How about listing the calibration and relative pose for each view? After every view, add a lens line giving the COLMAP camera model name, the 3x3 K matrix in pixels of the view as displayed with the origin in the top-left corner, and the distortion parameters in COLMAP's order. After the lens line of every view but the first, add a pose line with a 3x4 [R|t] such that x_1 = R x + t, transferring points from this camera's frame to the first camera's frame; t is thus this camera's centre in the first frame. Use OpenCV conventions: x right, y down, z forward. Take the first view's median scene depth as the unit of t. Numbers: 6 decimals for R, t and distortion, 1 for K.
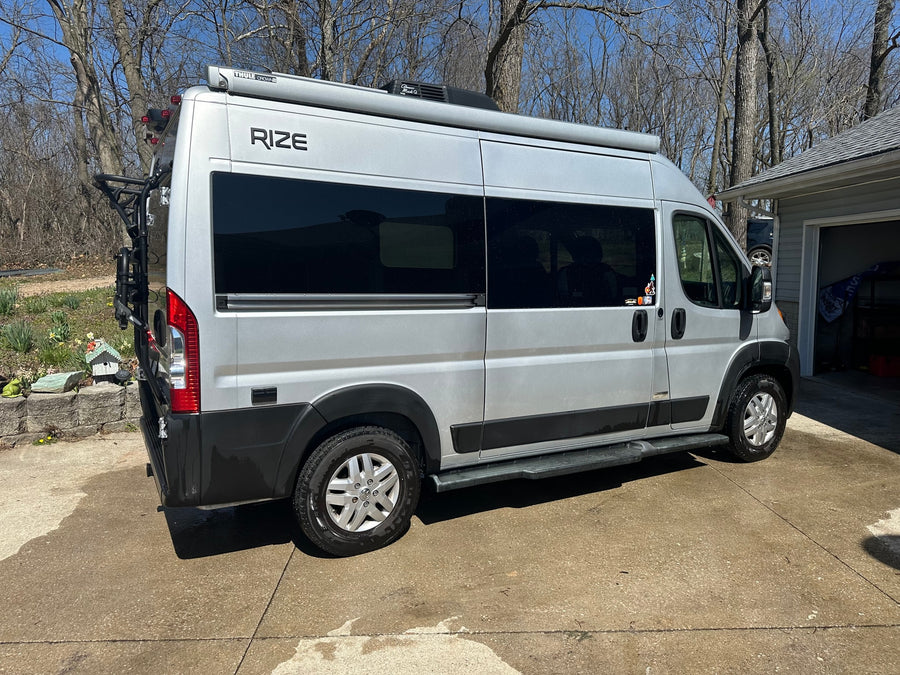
lens RADIAL K [[615.3, 0, 450.0], [0, 615.3, 337.5], [0, 0, 1]] dist [0.086888, -0.089691]
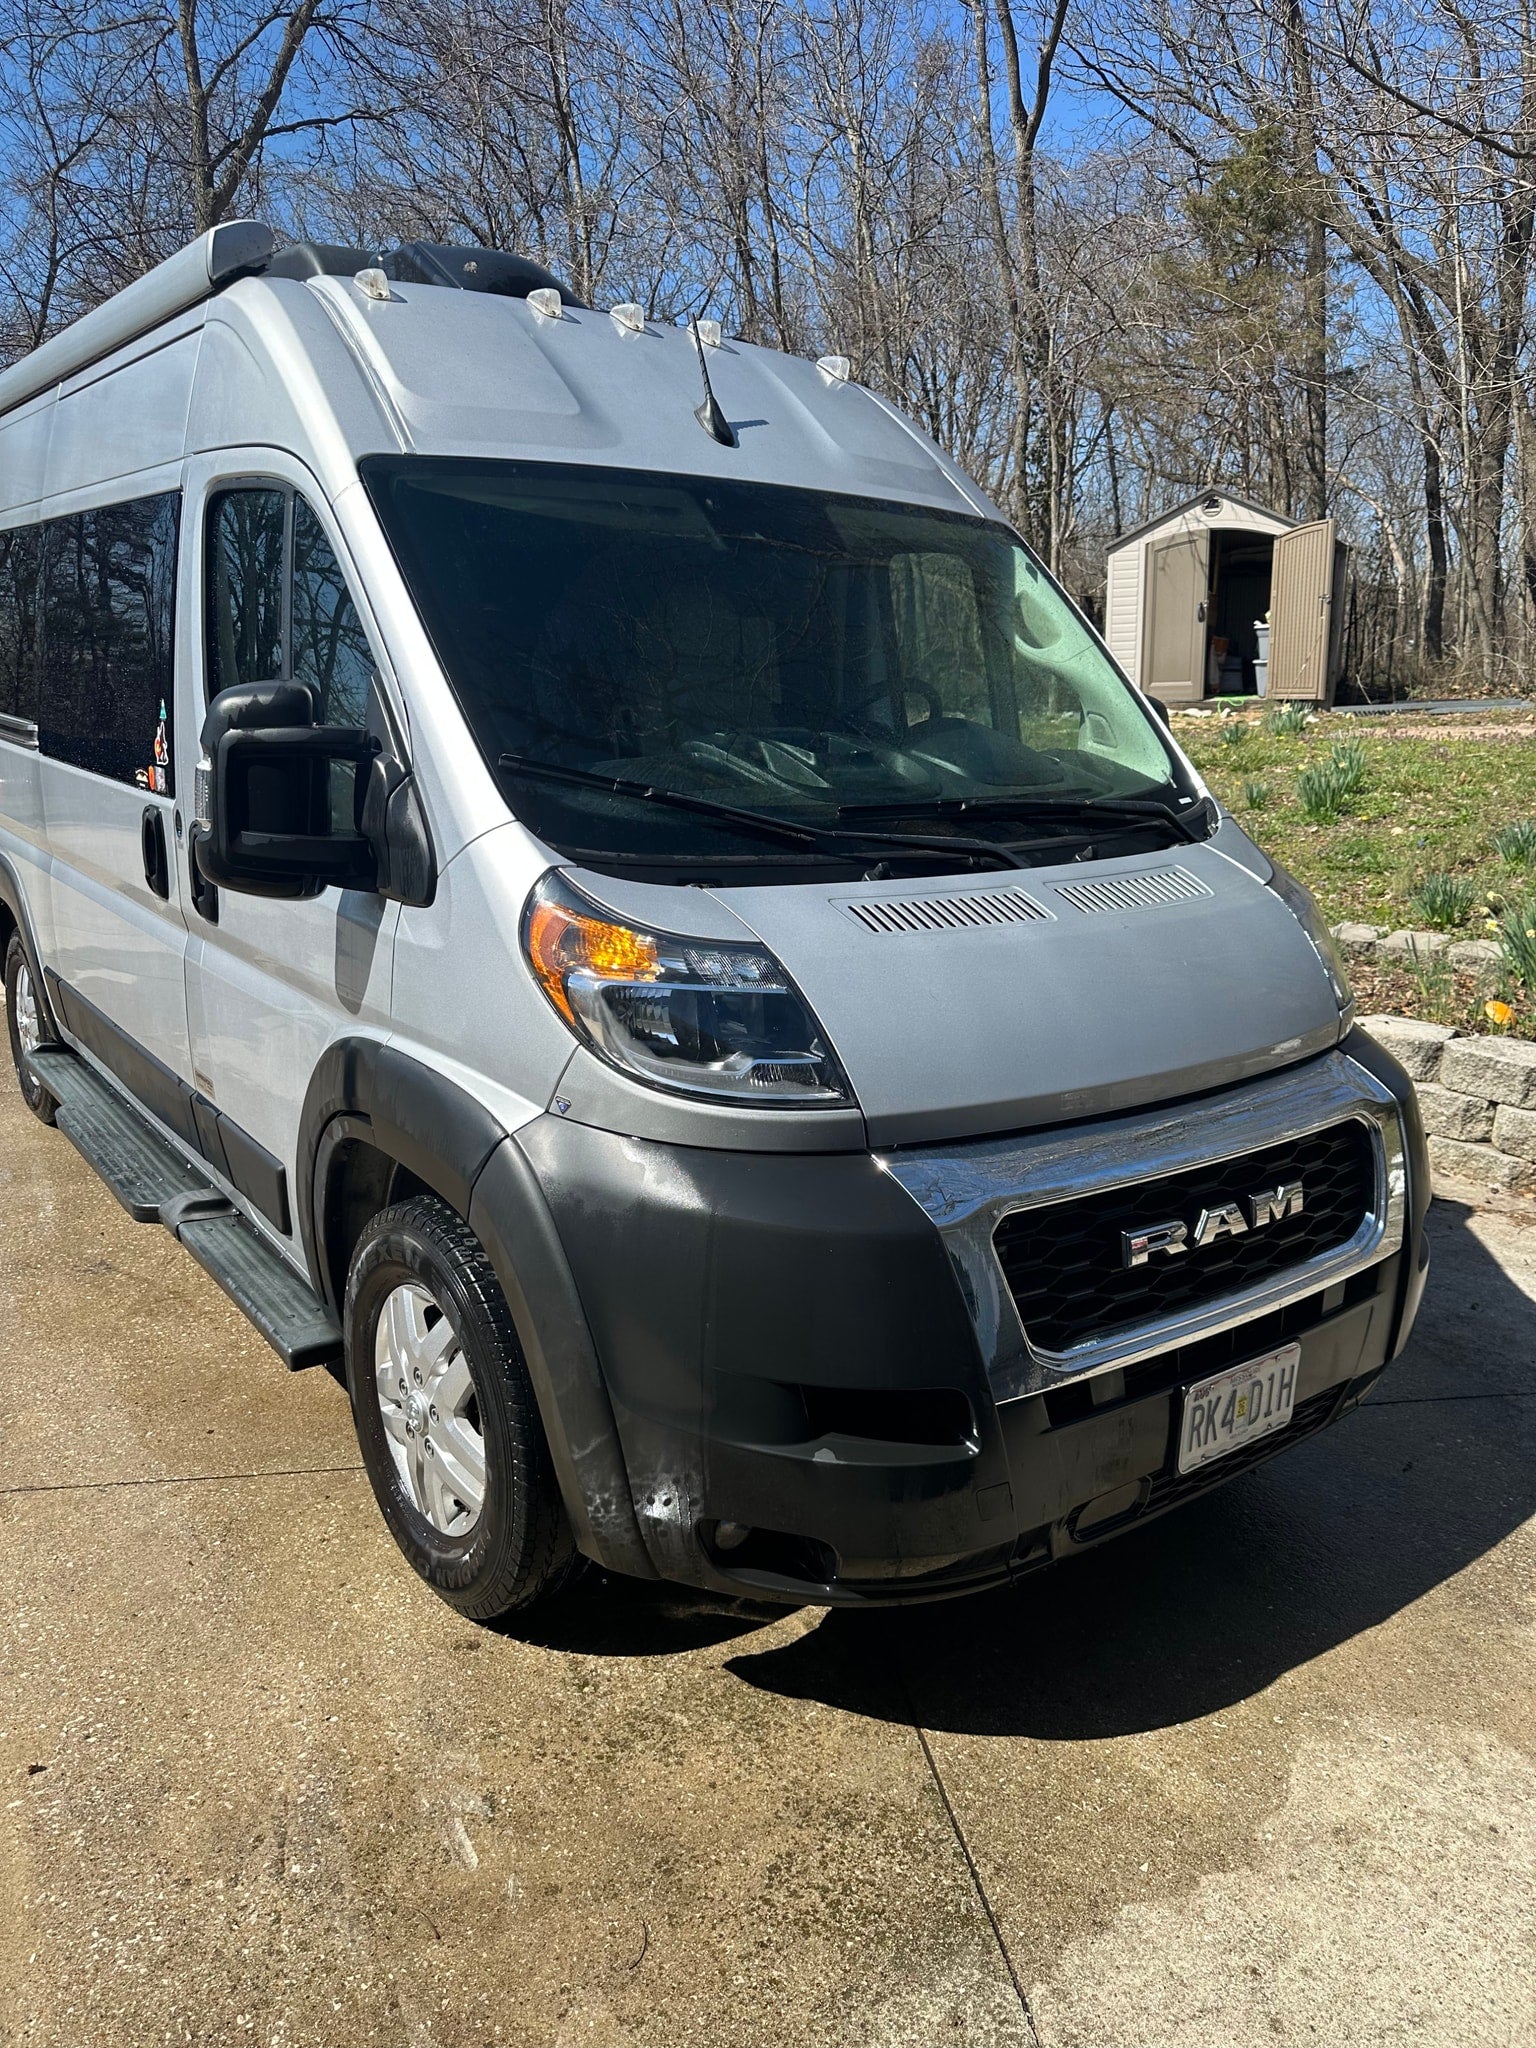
lens RADIAL K [[1435.8, 0, 771.6], [0, 1435.8, 1002.7], [0, 0, 1]] dist [0.062306, -0.076348]
pose [[0.146573, 0.226504, -0.962919, 1.136035], [-0.126394, 0.969741, 0.208870, -0.147250], [0.981092, 0.091092, 0.170767, 1.196935]]
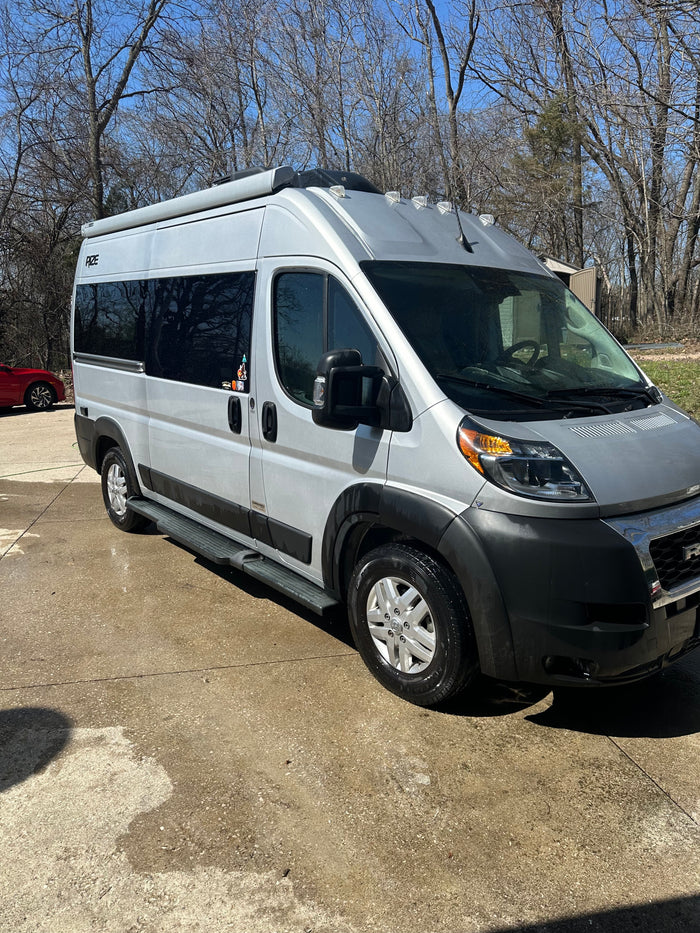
lens RADIAL K [[650.8, 0, 356.6], [0, 650.8, 466.9], [0, 0, 1]] dist [0.076576, -0.099668]
pose [[0.203342, 0.200681, -0.958321, 1.206179], [-0.116733, 0.976757, 0.179773, -0.128650], [0.972124, 0.075312, 0.222042, 0.963063]]
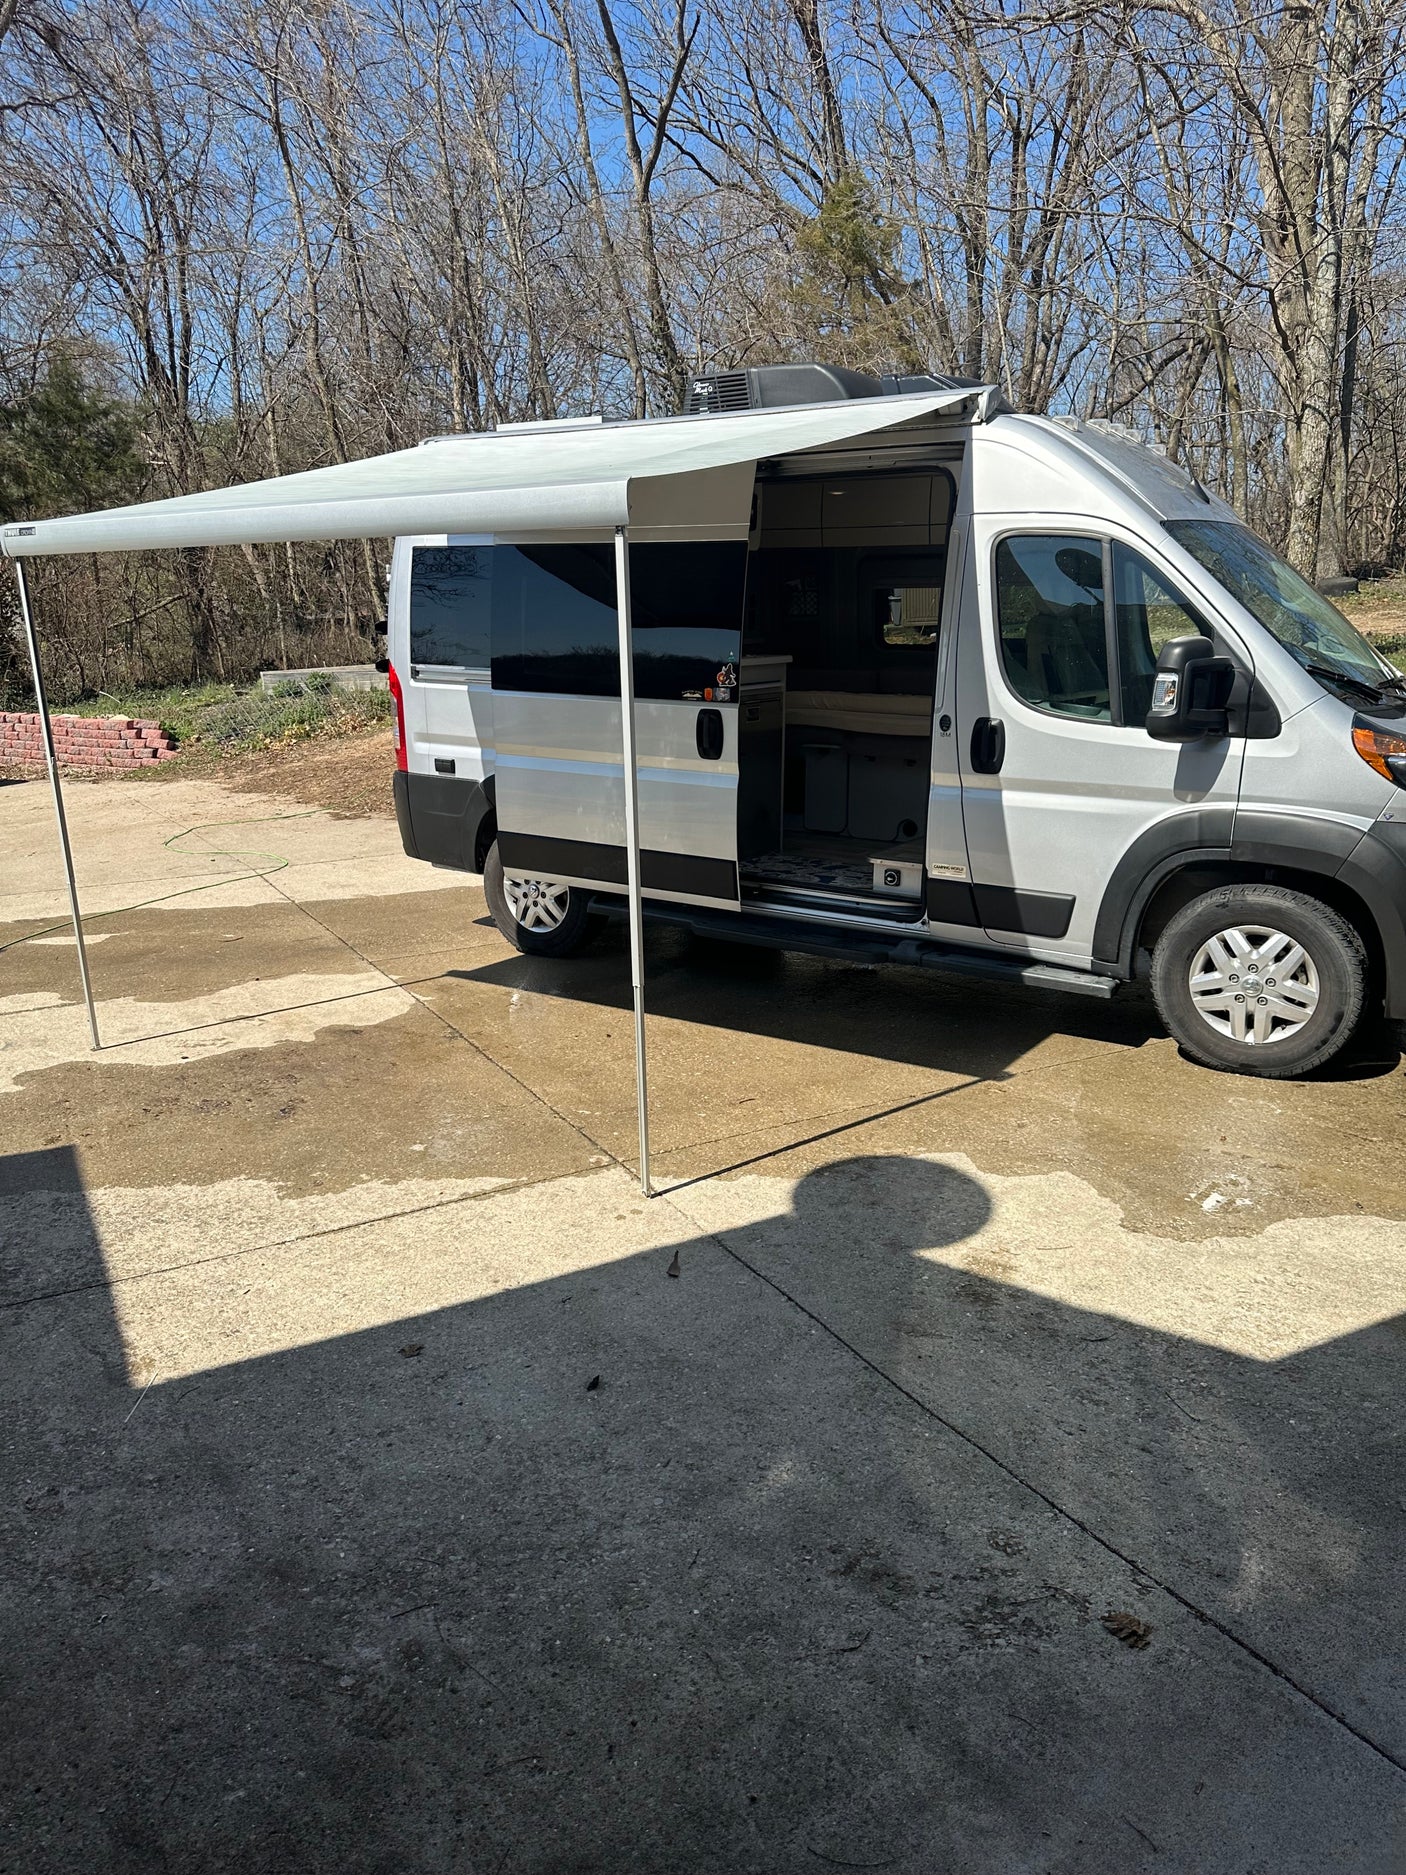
lens RADIAL K [[1281.8, 0, 725.2], [0, 1281.8, 945.6], [0, 0, 1]] dist [0.086888, -0.089691]
pose [[0.477918, 0.215639, -0.851524, 1.297140], [-0.085008, 0.976203, 0.199502, -0.059298], [0.874281, -0.022959, 0.484876, 0.256570]]
